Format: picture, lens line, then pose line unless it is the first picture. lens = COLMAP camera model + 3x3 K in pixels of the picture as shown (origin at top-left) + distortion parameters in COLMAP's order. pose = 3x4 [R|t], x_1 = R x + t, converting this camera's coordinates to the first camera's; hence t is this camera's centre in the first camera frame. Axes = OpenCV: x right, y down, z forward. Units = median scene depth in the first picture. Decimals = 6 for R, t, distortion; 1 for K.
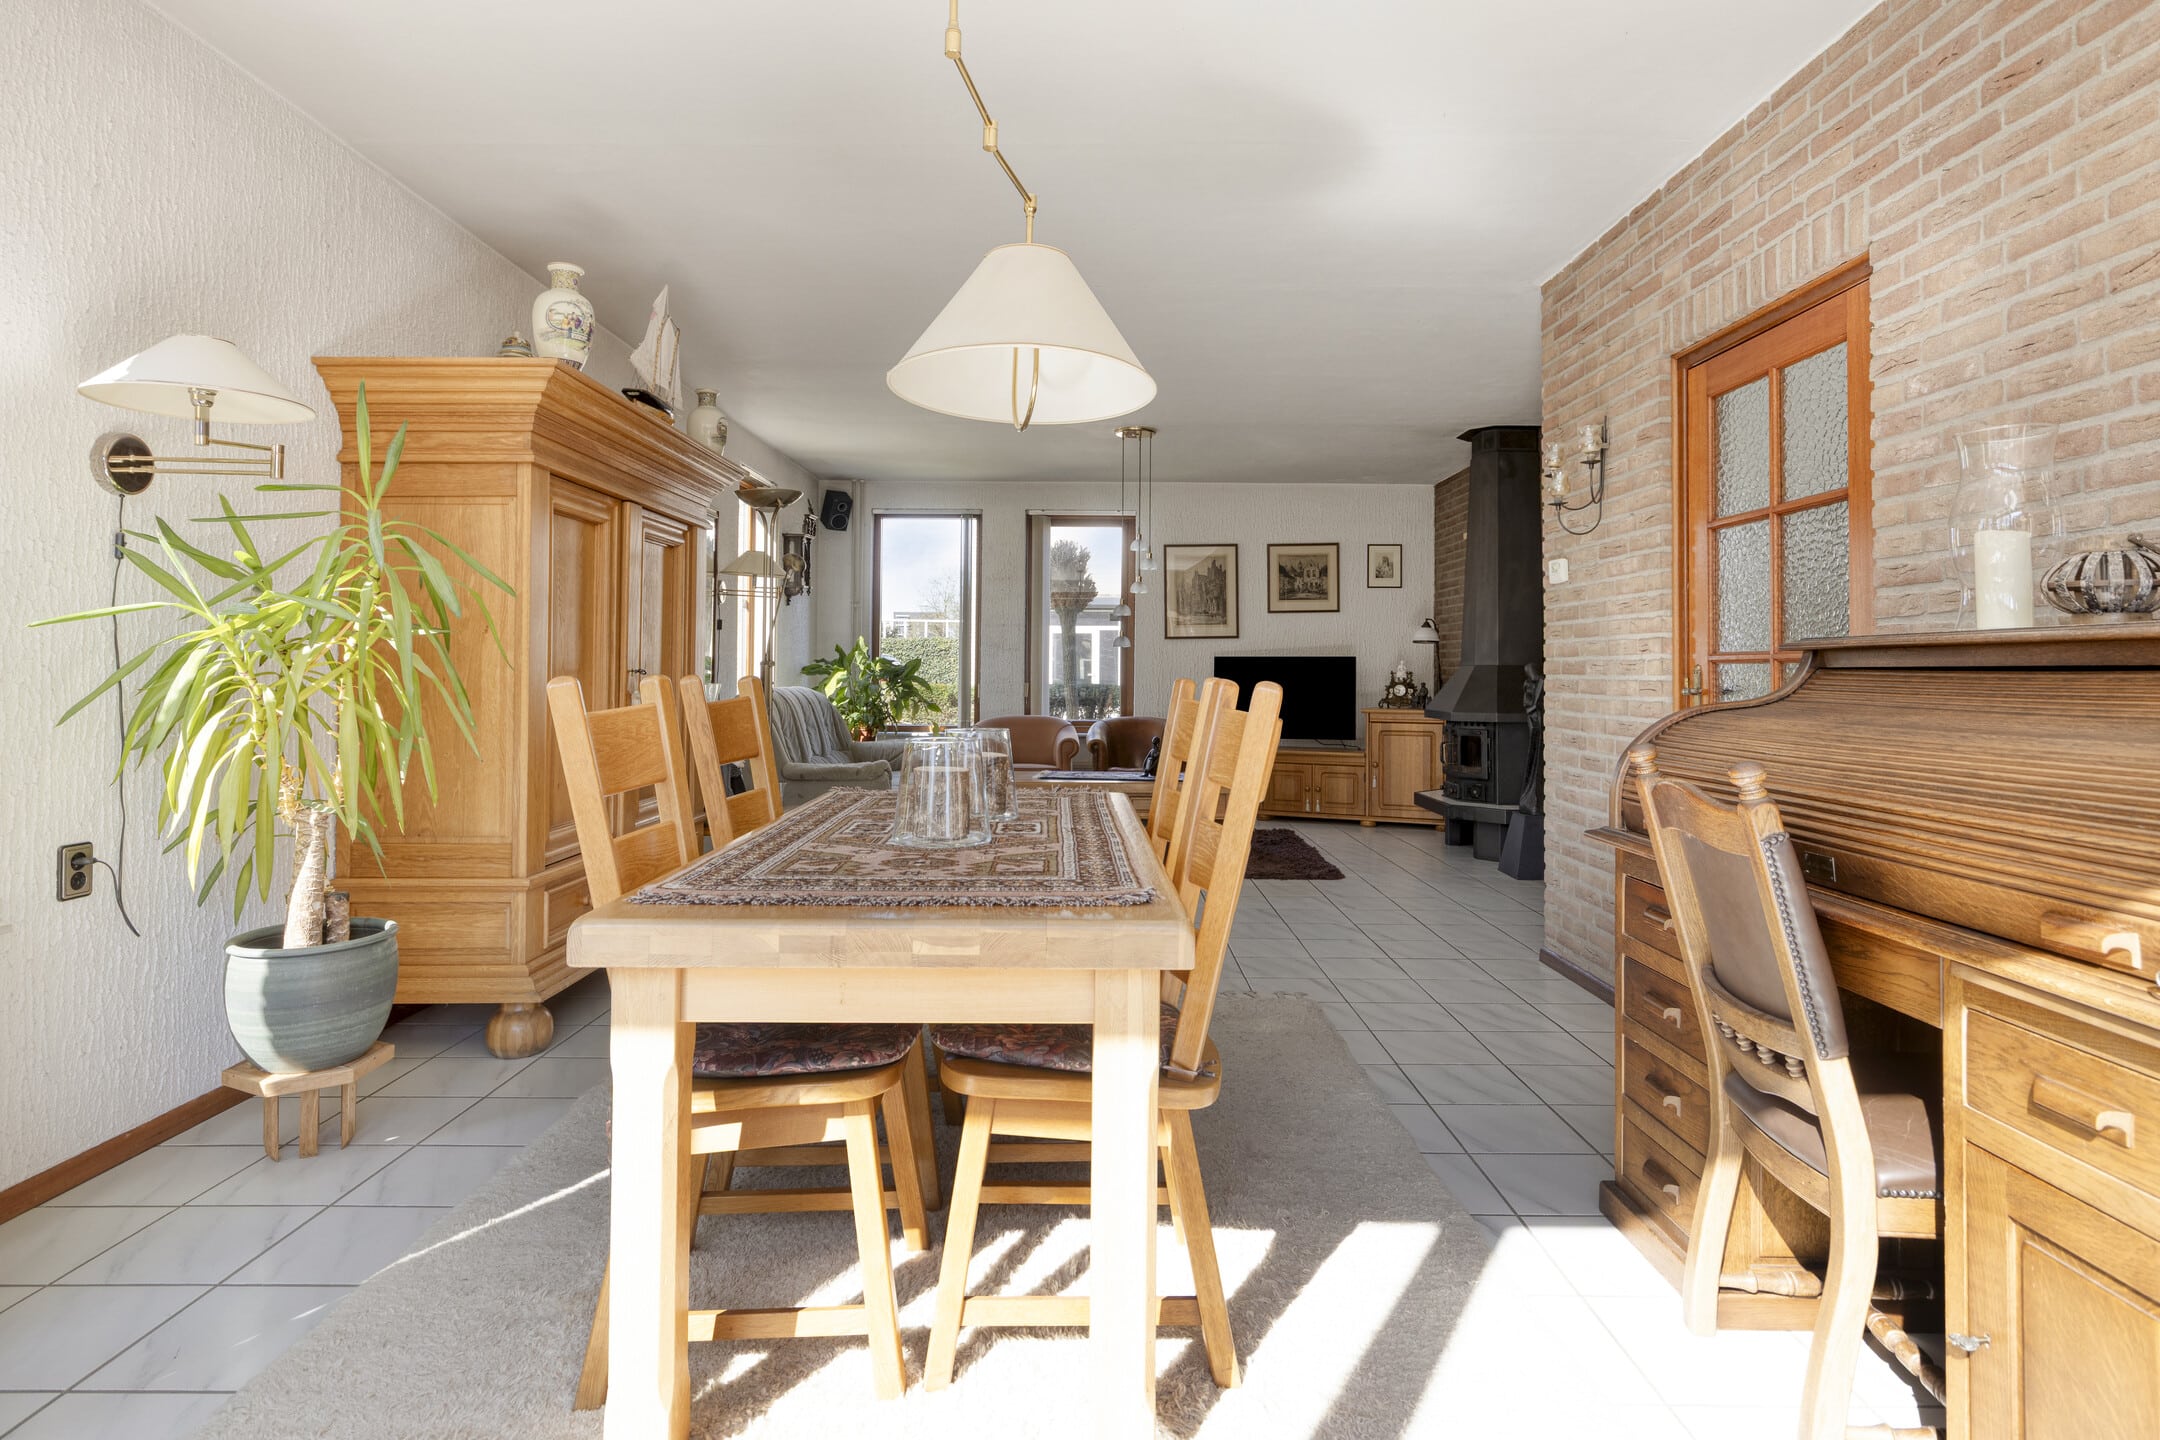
lens RADIAL K [[1187.6, 0, 1081.4], [0, 1187.6, 675.1], [0, 0, 1]] dist [0.001714, -0.014492]
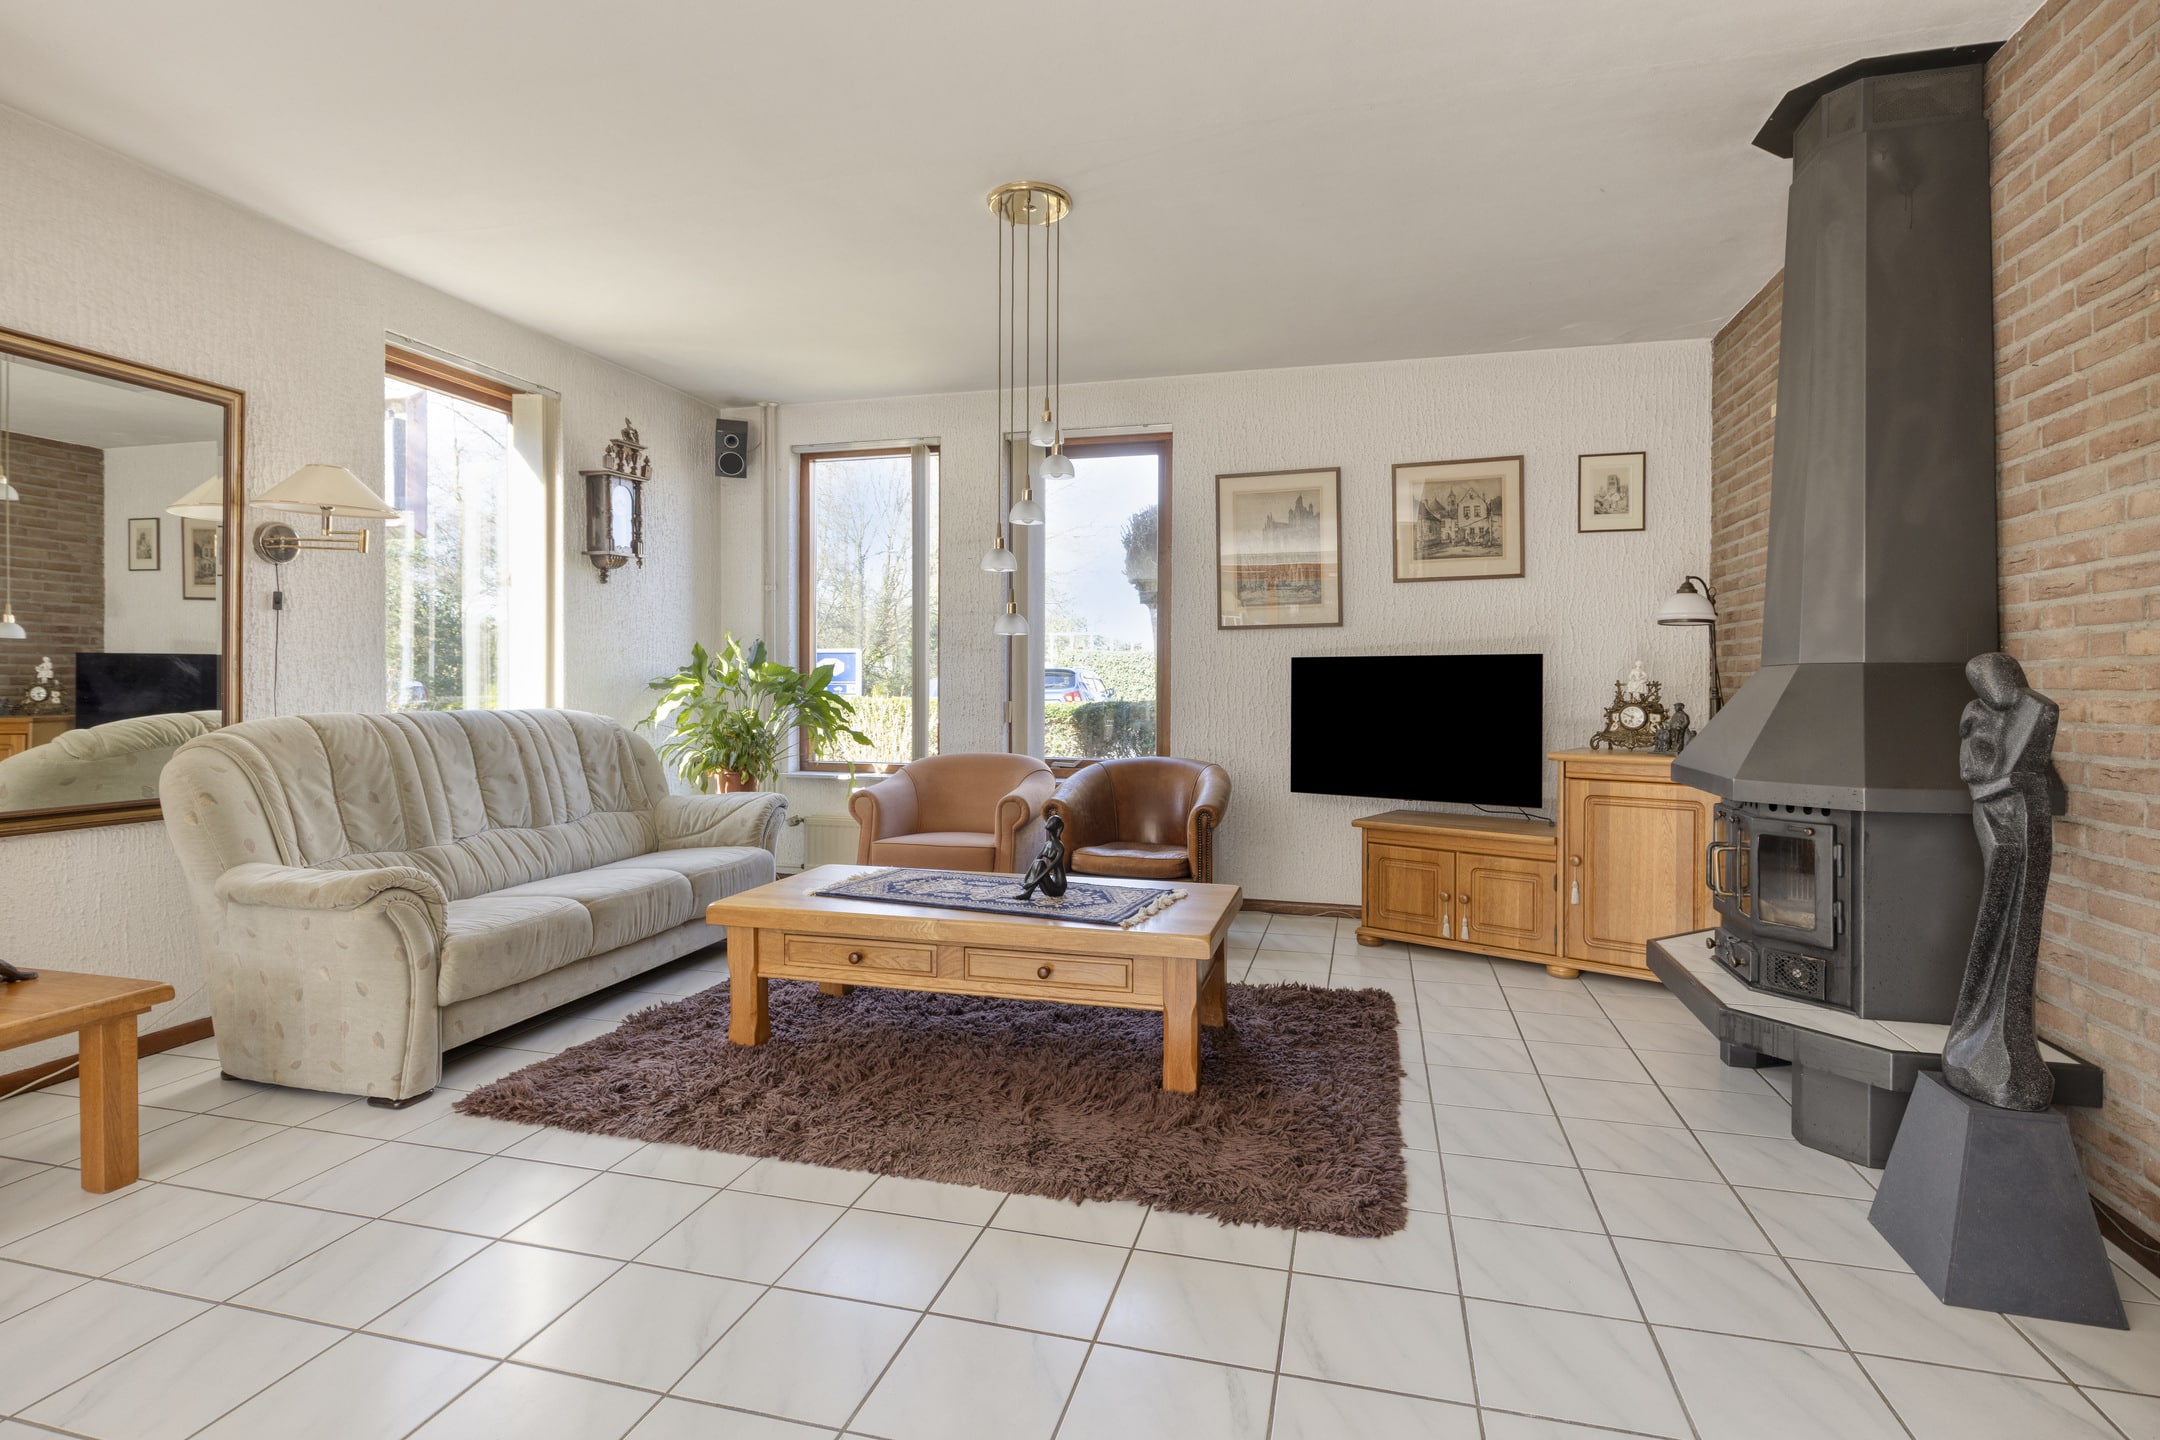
lens RADIAL K [[1066.0, 0, 1084.2], [0, 1066.0, 705.3], [0, 0, 1]] dist [-0.004037, -0.000725]
pose [[0.965515, 0.002079, -0.260340, 0.156184], [0.001960, 0.999882, 0.015255, -0.000067], [0.260341, -0.015239, 0.965396, 0.481228]]
